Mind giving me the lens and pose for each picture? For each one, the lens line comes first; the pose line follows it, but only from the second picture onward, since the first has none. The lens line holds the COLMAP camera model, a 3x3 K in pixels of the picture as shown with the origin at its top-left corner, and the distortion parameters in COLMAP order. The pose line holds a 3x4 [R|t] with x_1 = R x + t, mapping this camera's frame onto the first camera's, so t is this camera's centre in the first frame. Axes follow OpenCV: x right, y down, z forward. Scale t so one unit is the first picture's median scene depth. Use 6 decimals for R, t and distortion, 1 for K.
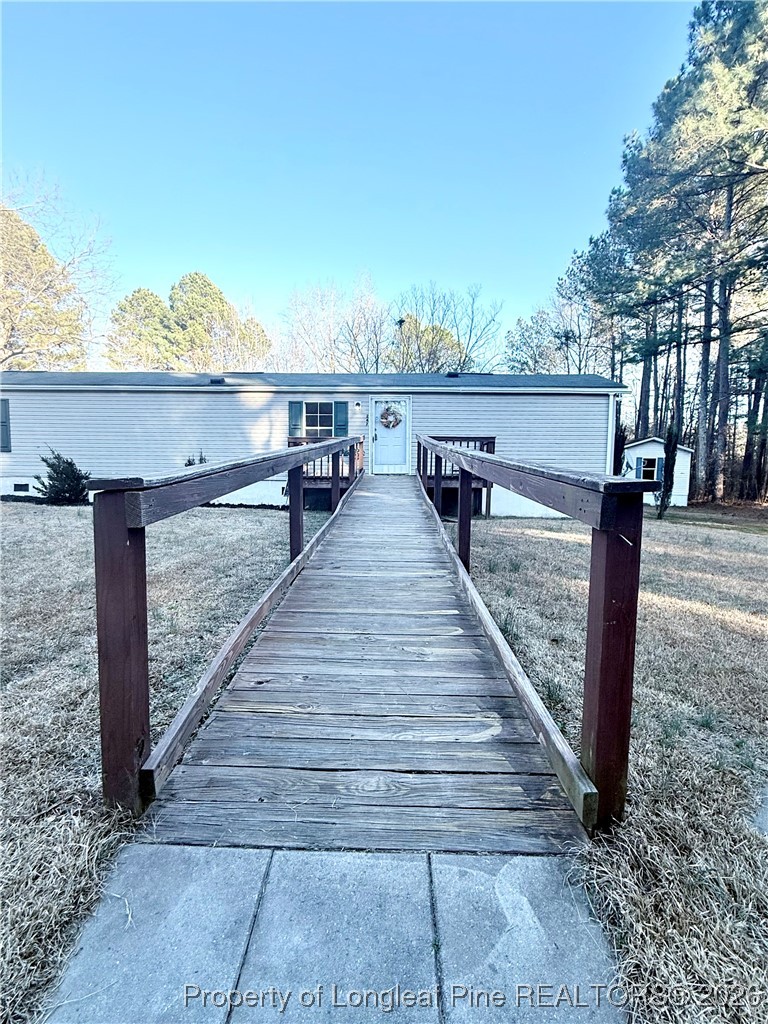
lens RADIAL K [[412.9, 0, 385.5], [0, 412.9, 512.4], [0, 0, 1]] dist [-0.000393, 0.000109]
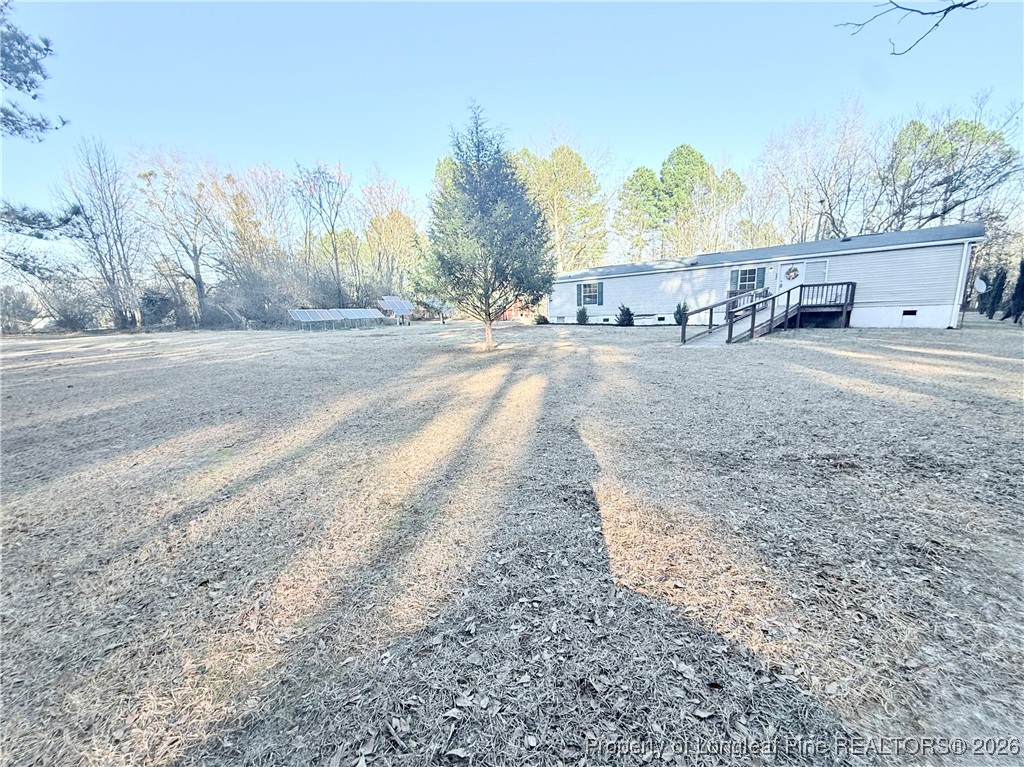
lens RADIAL K [[412.9, 0, 517.5], [0, 412.9, 382.4], [0, 0, 1]] dist [-0.000393, 0.000109]
pose [[0.713146, 0.074998, -0.696992, 0.422283], [-0.018928, 0.995958, 0.087800, 0.097657], [0.700759, -0.049422, 0.711684, -1.060863]]
